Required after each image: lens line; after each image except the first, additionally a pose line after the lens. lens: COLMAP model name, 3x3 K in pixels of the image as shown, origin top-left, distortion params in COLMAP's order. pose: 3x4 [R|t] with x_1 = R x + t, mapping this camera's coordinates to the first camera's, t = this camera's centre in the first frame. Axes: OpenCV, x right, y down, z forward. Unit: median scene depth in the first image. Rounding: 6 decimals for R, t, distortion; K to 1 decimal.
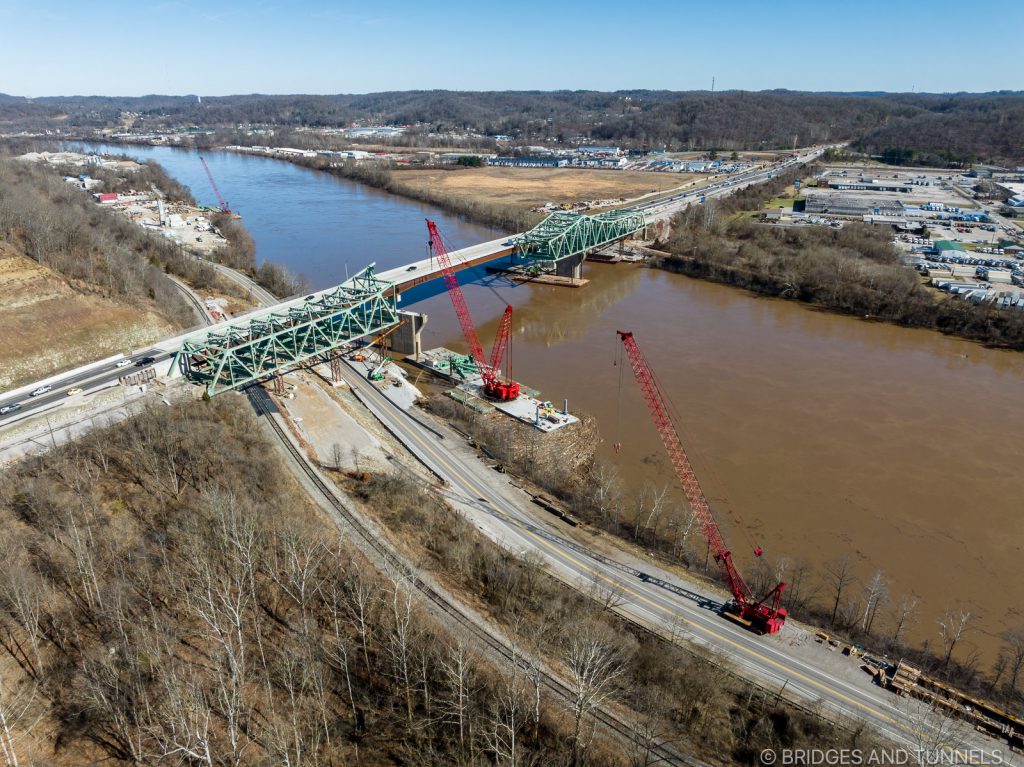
lens RADIAL K [[701.7, 0, 508.9], [0, 701.7, 394.8], [0, 0, 1]] dist [-0.051070, 0.020855]
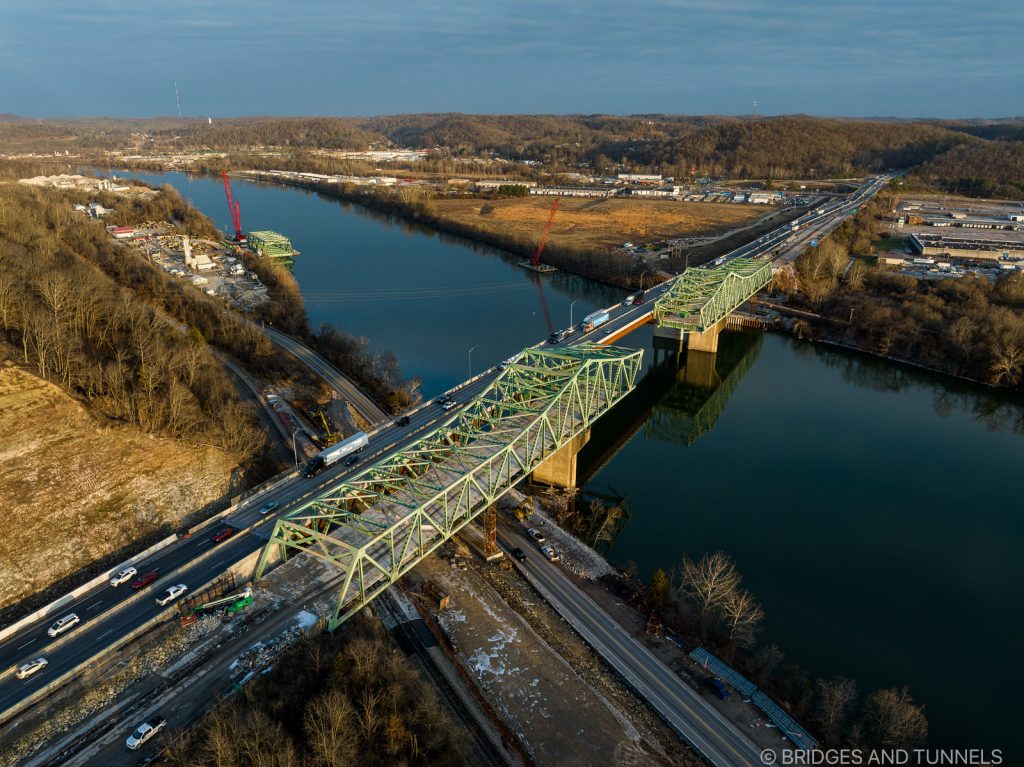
lens RADIAL K [[701.7, 0, 505.6], [0, 701.7, 389.2], [0, 0, 1]] dist [-0.051070, 0.020855]
pose [[0.999967, 0.006852, -0.004364, -0.042499], [-0.007002, 0.999348, -0.035432, -0.027596], [0.004119, 0.035461, 0.999363, 0.061470]]
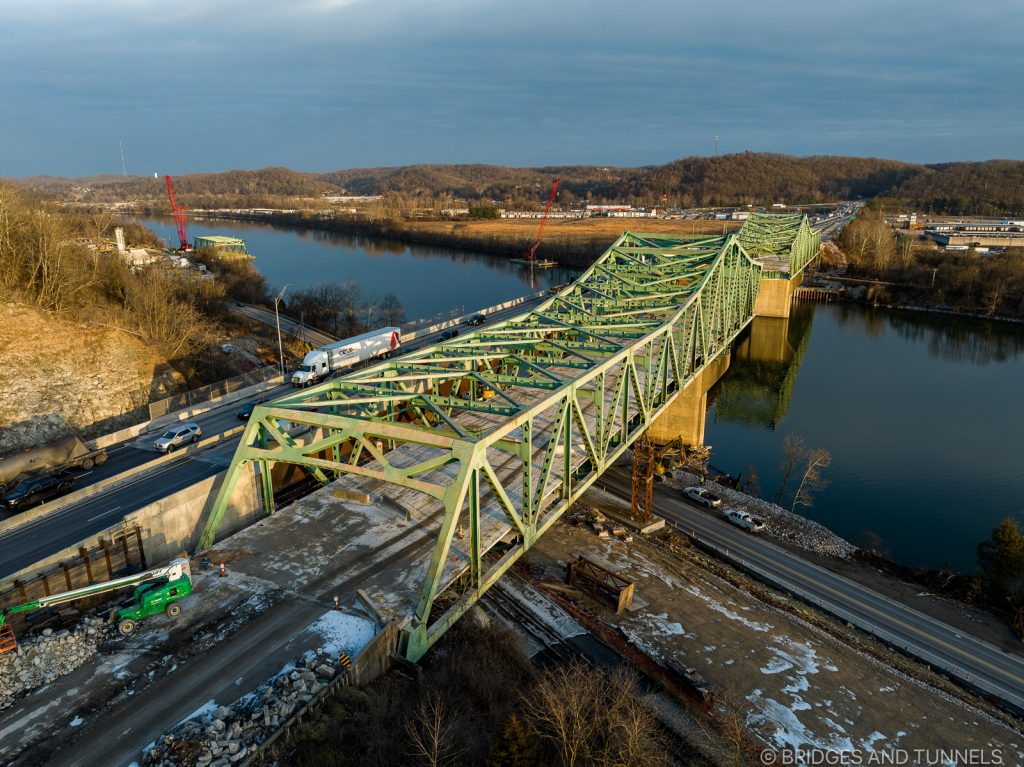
lens RADIAL K [[701.7, 0, 502.0], [0, 701.7, 392.0], [0, 0, 1]] dist [-0.051070, 0.020855]
pose [[0.998151, -0.020746, 0.057139, -0.062402], [0.027280, 0.992866, -0.116073, -0.008322], [-0.054324, 0.117417, 0.991596, 0.117614]]
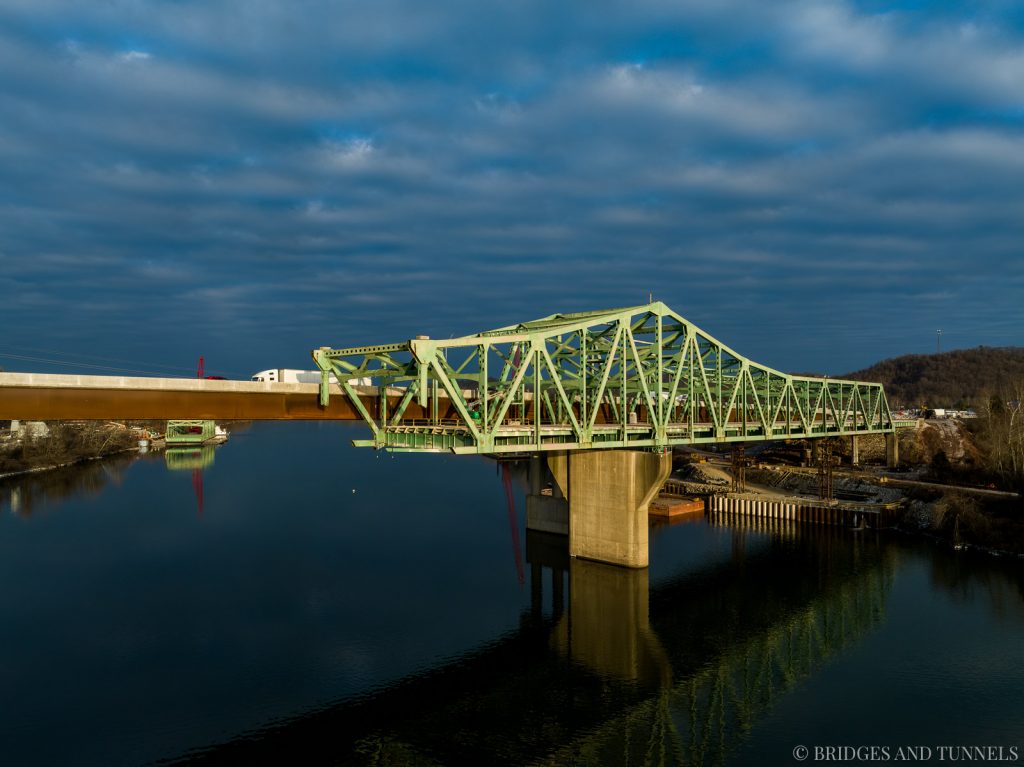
lens RADIAL K [[701.7, 0, 519.5], [0, 701.7, 389.1], [0, 0, 1]] dist [-0.051070, 0.020855]
pose [[0.966402, -0.002061, -0.257026, 0.036358], [-0.103526, 0.912150, -0.396566, -0.035750], [0.235263, 0.409851, 0.881291, 0.226974]]
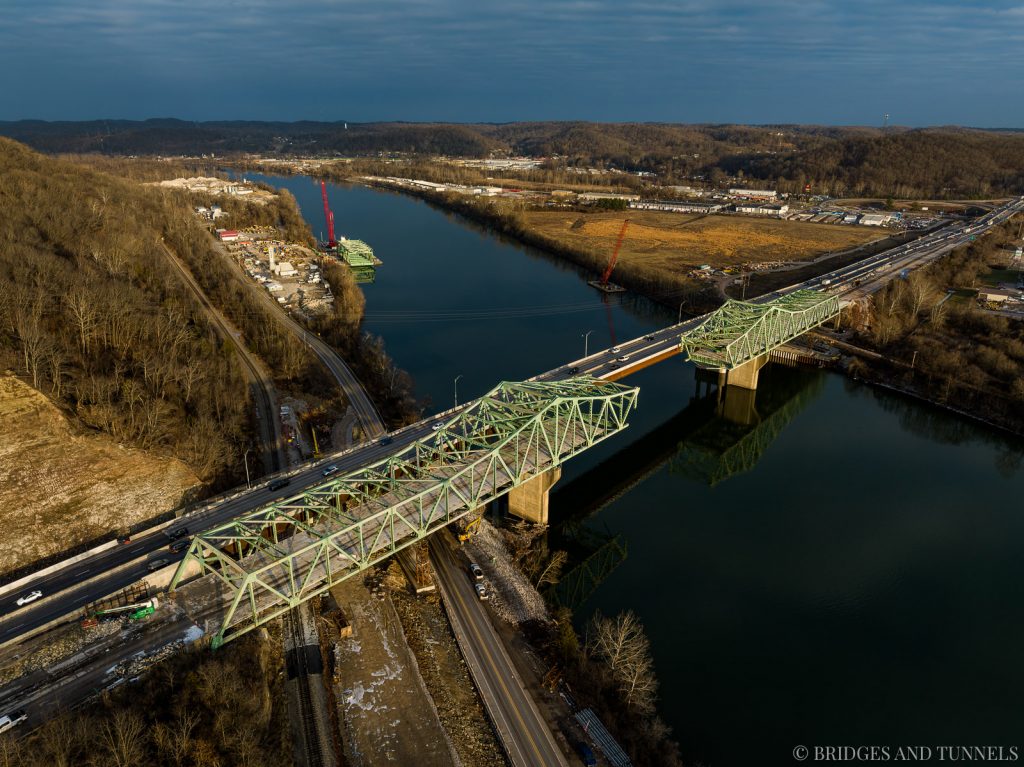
lens RADIAL K [[701.7, 0, 513.7], [0, 701.7, 392.8], [0, 0, 1]] dist [-0.051070, 0.020855]
pose [[0.984469, 0.072779, -0.159761, -0.012251], [-0.078842, 0.996375, -0.031940, -0.034712], [0.156857, 0.044040, 0.986639, 0.062702]]
